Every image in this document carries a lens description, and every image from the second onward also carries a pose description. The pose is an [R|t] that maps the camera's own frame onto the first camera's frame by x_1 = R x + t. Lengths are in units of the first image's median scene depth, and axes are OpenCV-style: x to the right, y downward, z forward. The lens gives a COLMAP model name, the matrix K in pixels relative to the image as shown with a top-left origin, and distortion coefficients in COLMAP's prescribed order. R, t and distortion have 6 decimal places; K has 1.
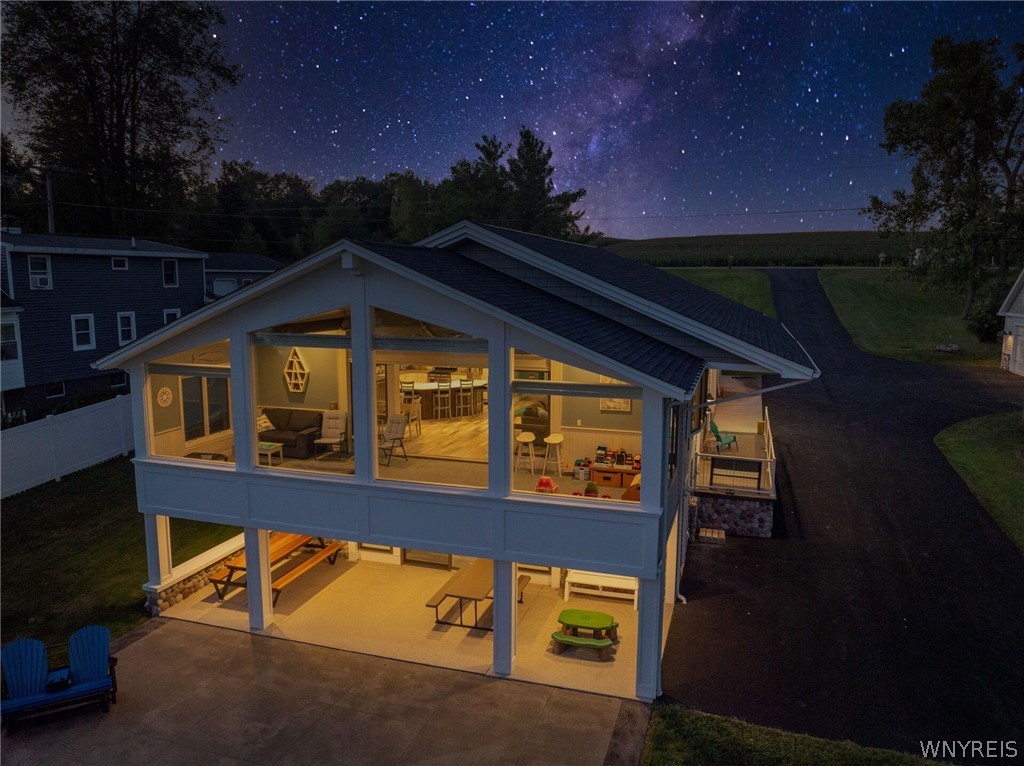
lens RADIAL K [[720.8, 0, 517.0], [0, 720.8, 378.8], [0, 0, 1]] dist [-0.044100, 0.008649]
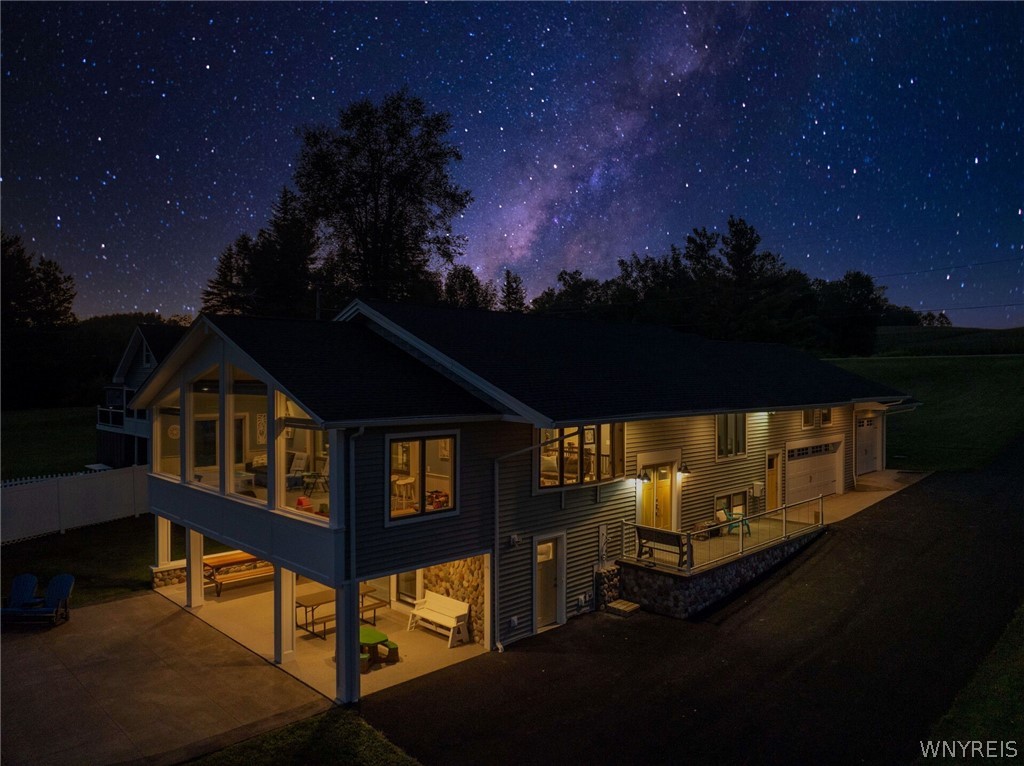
lens RADIAL K [[720.8, 0, 512.3], [0, 720.8, 378.6], [0, 0, 1]] dist [-0.044100, 0.008649]
pose [[0.882216, -0.003498, -0.470832, 0.731384], [-0.062029, 0.990394, -0.123584, 0.052371], [0.466742, 0.138233, 0.873524, 0.059827]]
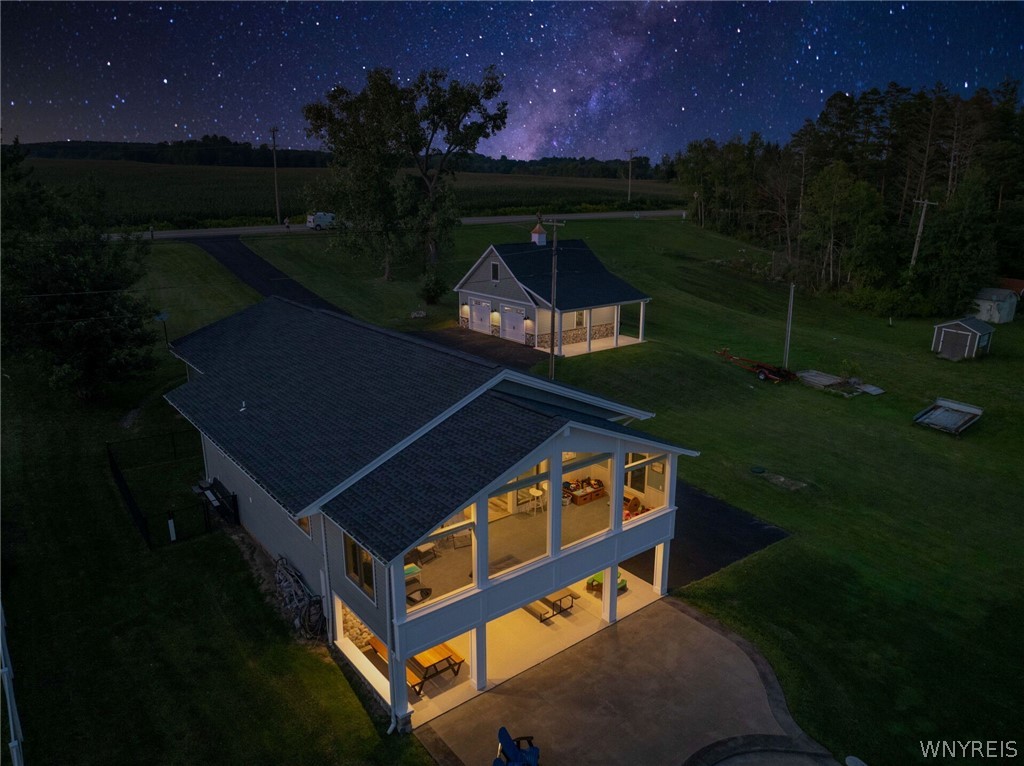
lens RADIAL K [[720.8, 0, 512.3], [0, 720.8, 382.1], [0, 0, 1]] dist [-0.044100, 0.008649]
pose [[0.560549, -0.226669, 0.796496, -1.218638], [0.118060, 0.973860, 0.194057, -0.466444], [-0.819662, -0.014744, 0.572657, 0.139623]]
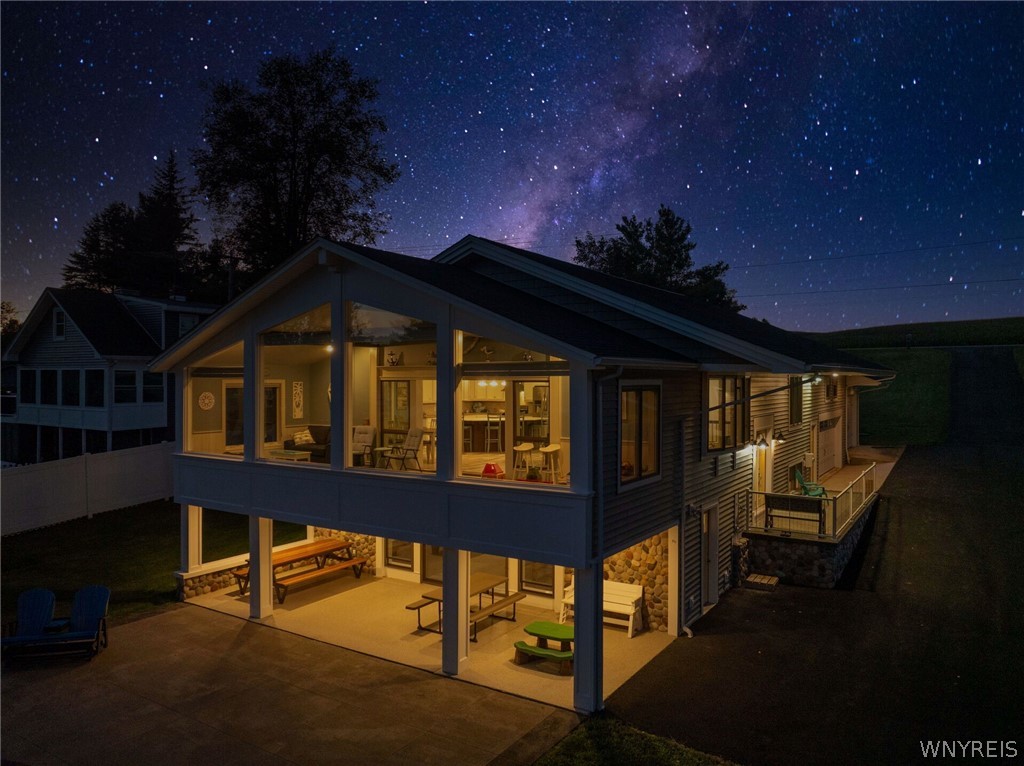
lens RADIAL K [[720.8, 0, 514.5], [0, 720.8, 379.9], [0, 0, 1]] dist [-0.044100, 0.008649]
pose [[0.964640, -0.003587, -0.263548, 0.258755], [-0.033041, 0.990374, -0.134419, 0.123031], [0.261494, 0.138374, 0.955235, 0.046775]]
